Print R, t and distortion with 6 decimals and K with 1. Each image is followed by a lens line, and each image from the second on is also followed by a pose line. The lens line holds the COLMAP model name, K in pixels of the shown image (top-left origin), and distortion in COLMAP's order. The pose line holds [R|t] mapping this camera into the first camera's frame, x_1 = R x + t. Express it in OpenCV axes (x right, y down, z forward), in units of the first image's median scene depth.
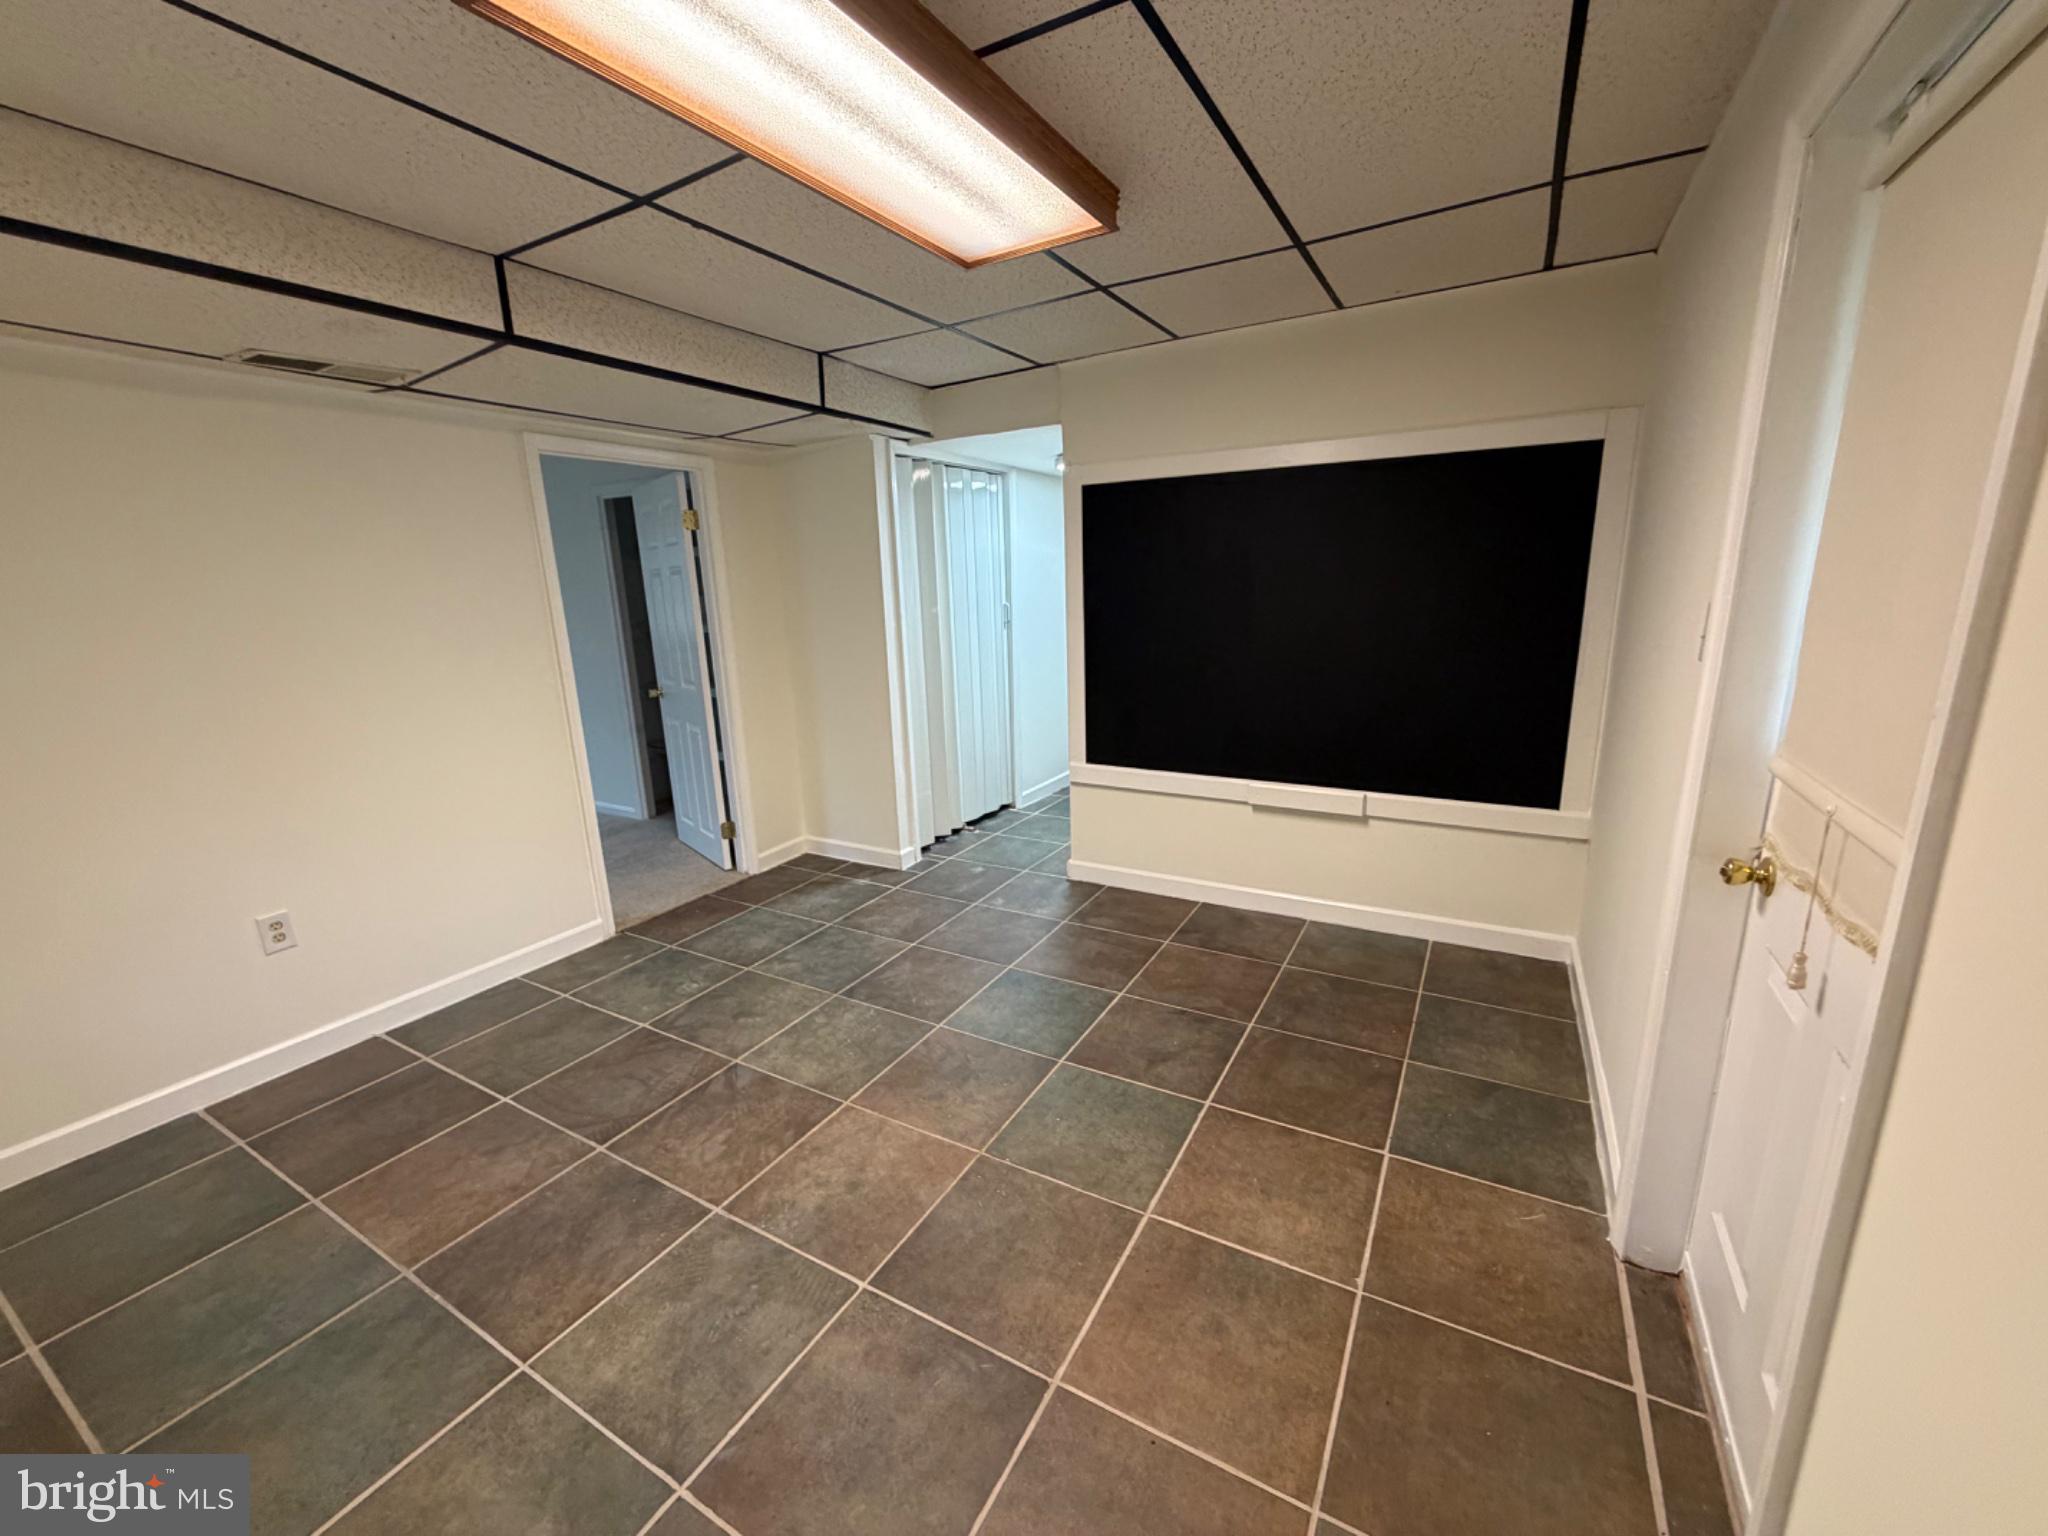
lens RADIAL K [[815.8, 0, 1024.2], [0, 815.8, 772.7], [0, 0, 1]] dist [0.001766, -0.000682]
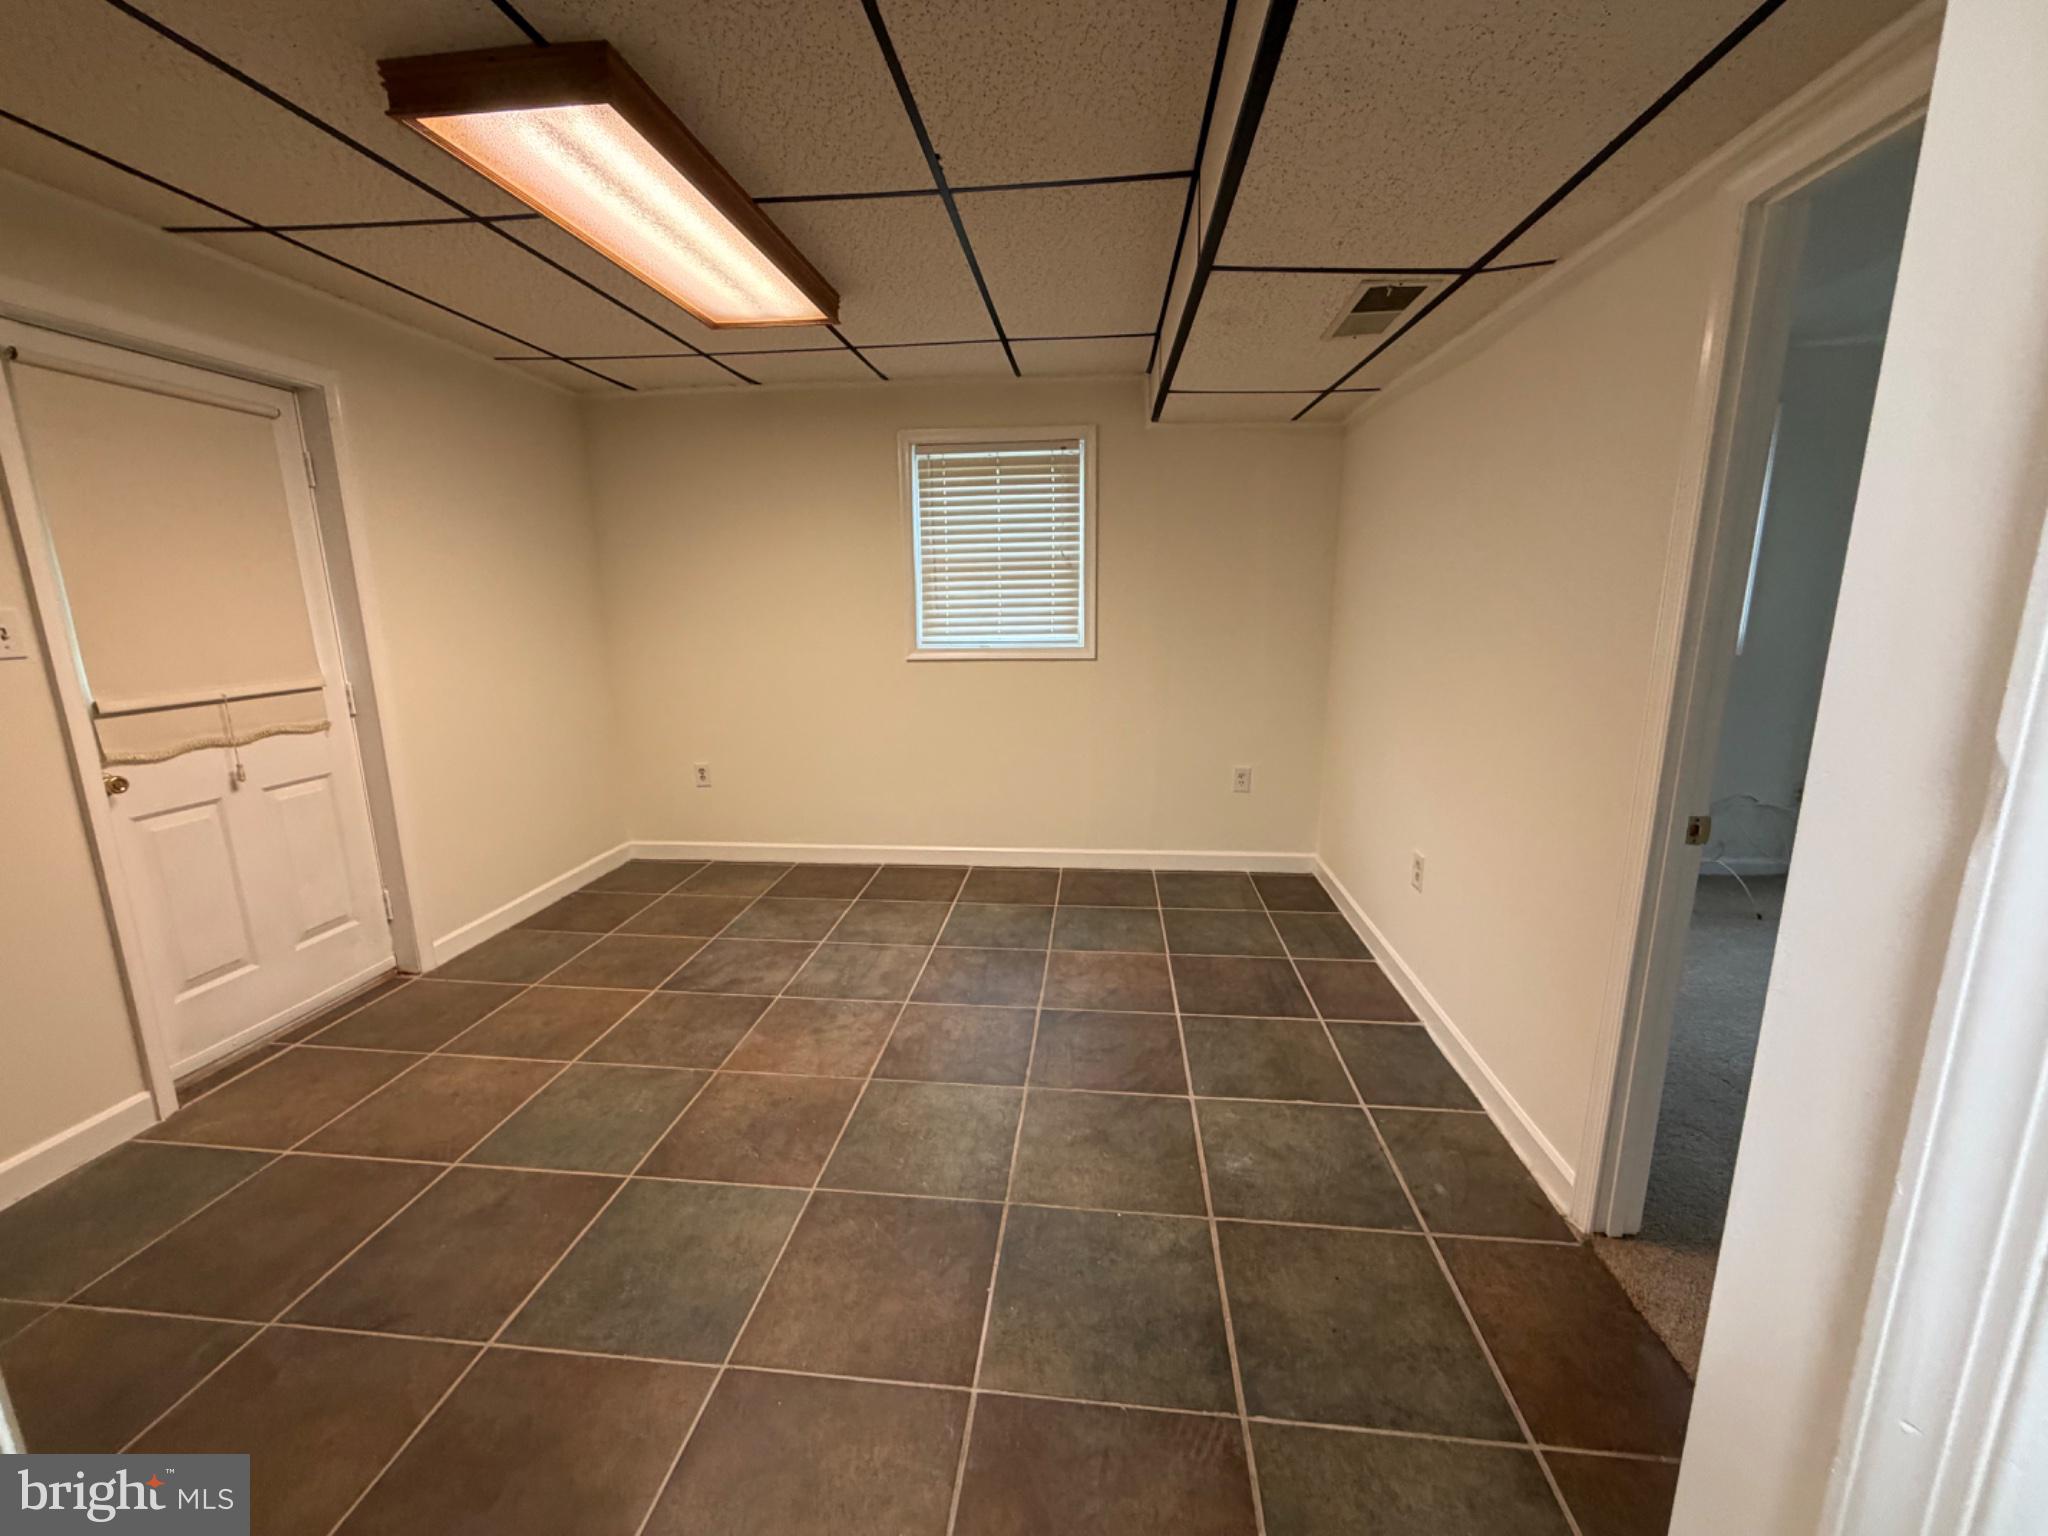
lens RADIAL K [[815.8, 0, 1018.3], [0, 815.8, 764.1], [0, 0, 1]] dist [0.001766, -0.000682]
pose [[-0.914578, 0.124298, -0.384834, -0.050326], [-0.052037, 0.907513, 0.416788, -0.410868], [0.401048, 0.401211, -0.823523, 1.892973]]
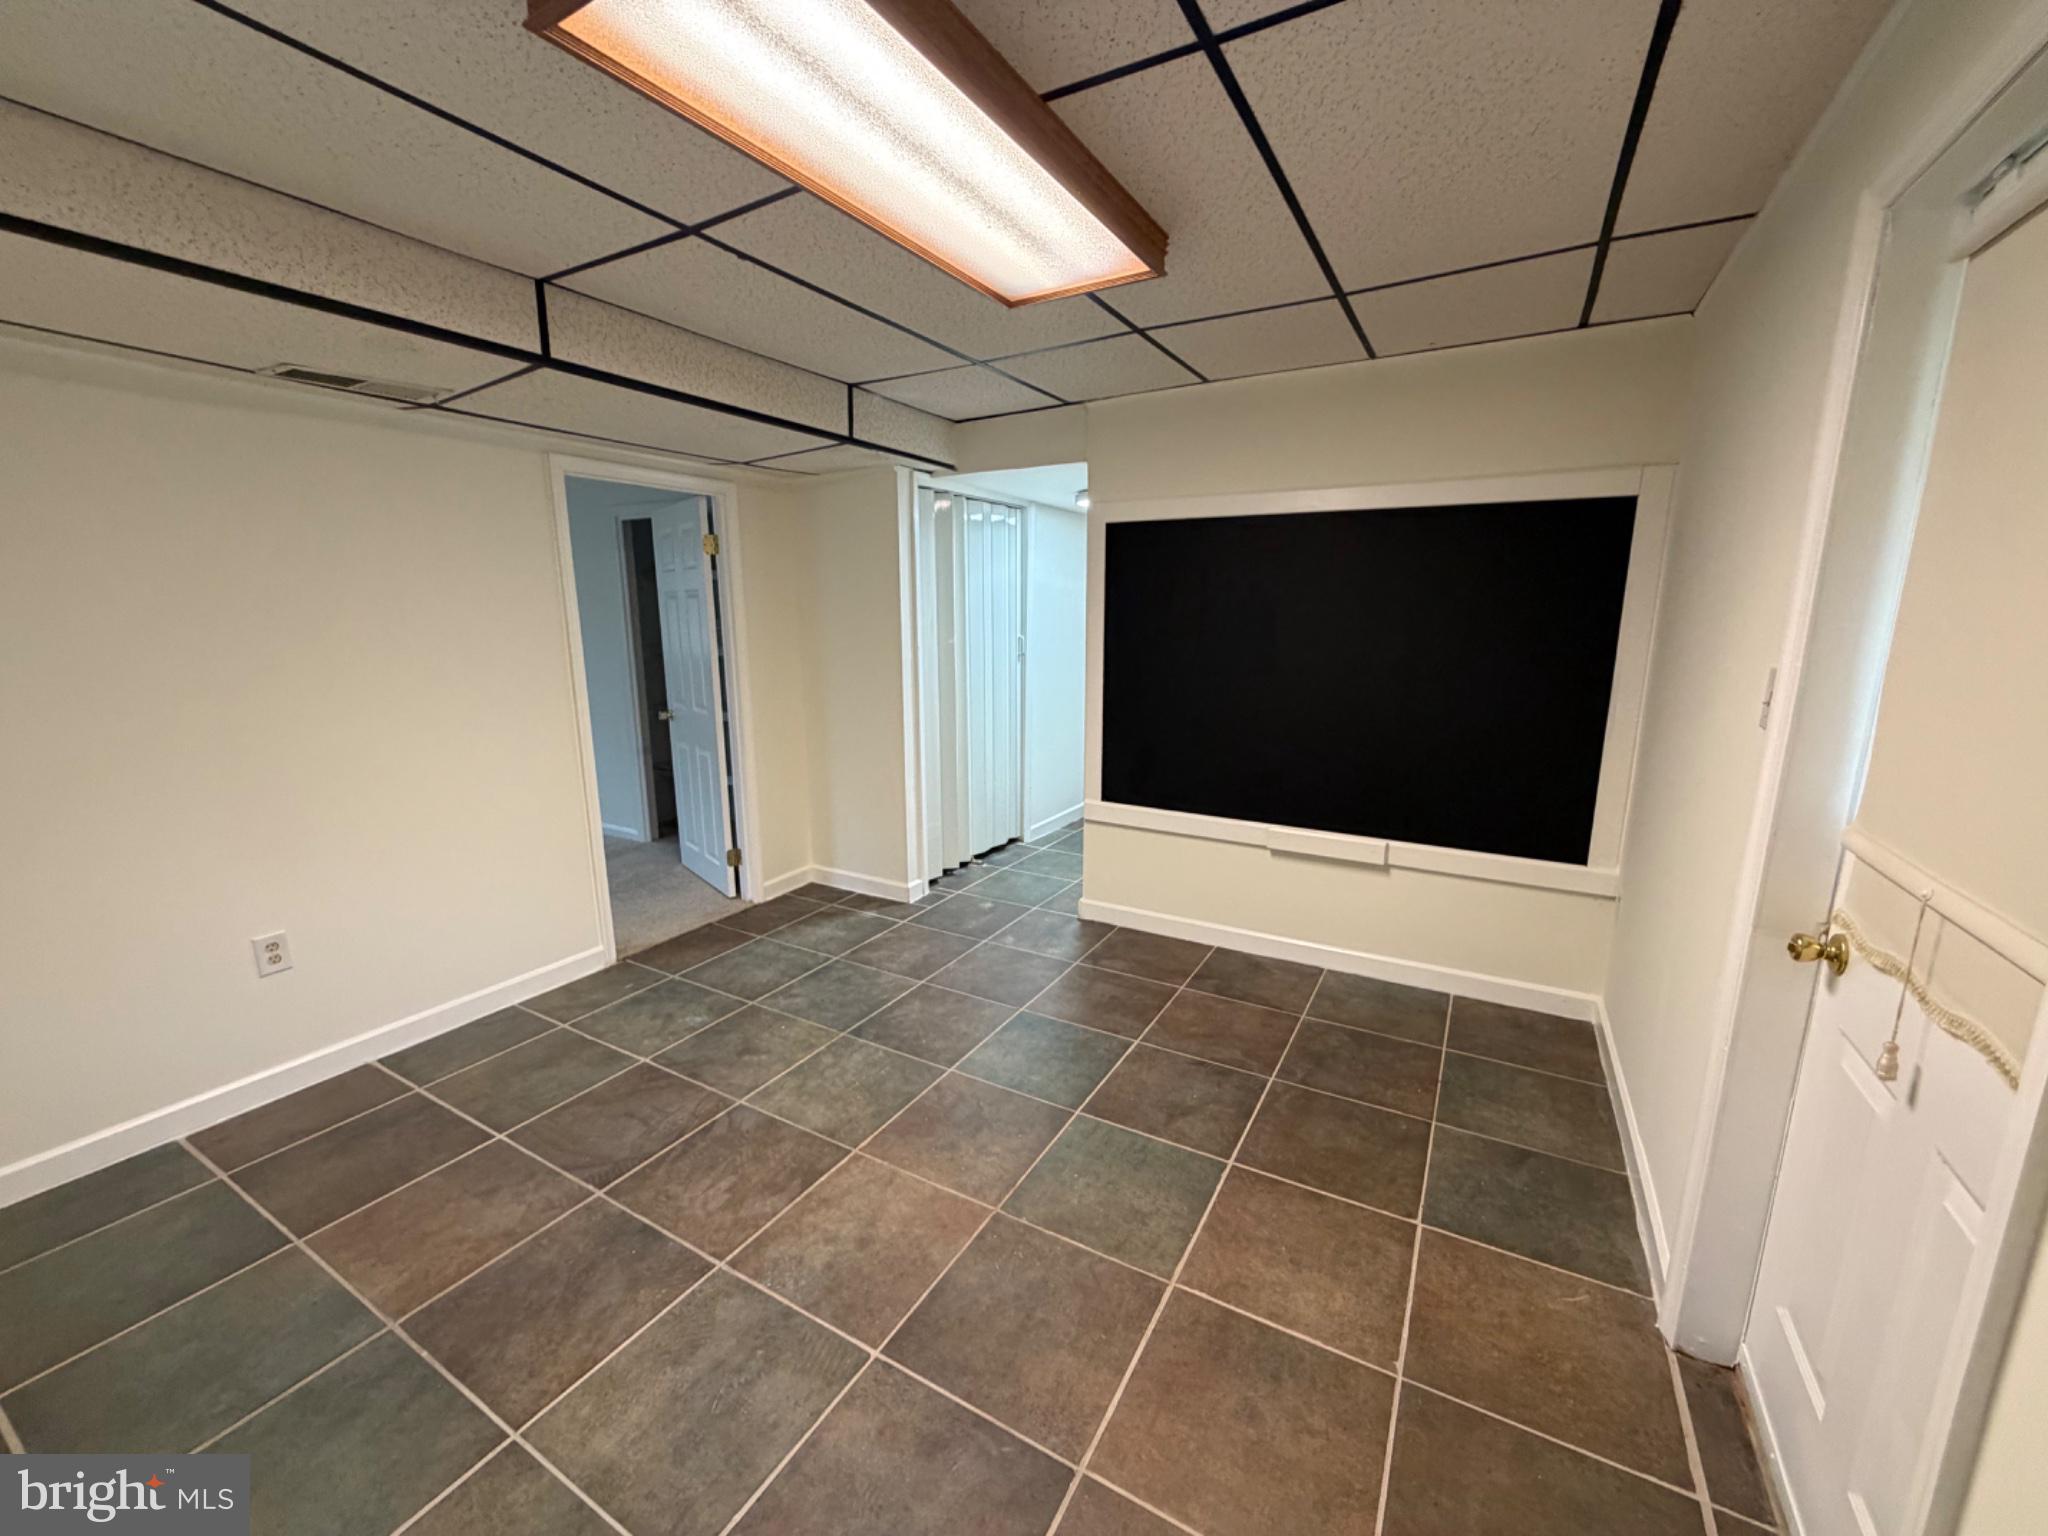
lens RADIAL K [[815.8, 0, 1024.7], [0, 815.8, 773.2], [0, 0, 1]] dist [0.001766, -0.000682]
pose [[0.999522, 0.030644, 0.004004, -0.038368], [-0.030491, 0.998963, -0.033821, -0.015743], [-0.005036, 0.033682, 0.999420, 0.022184]]
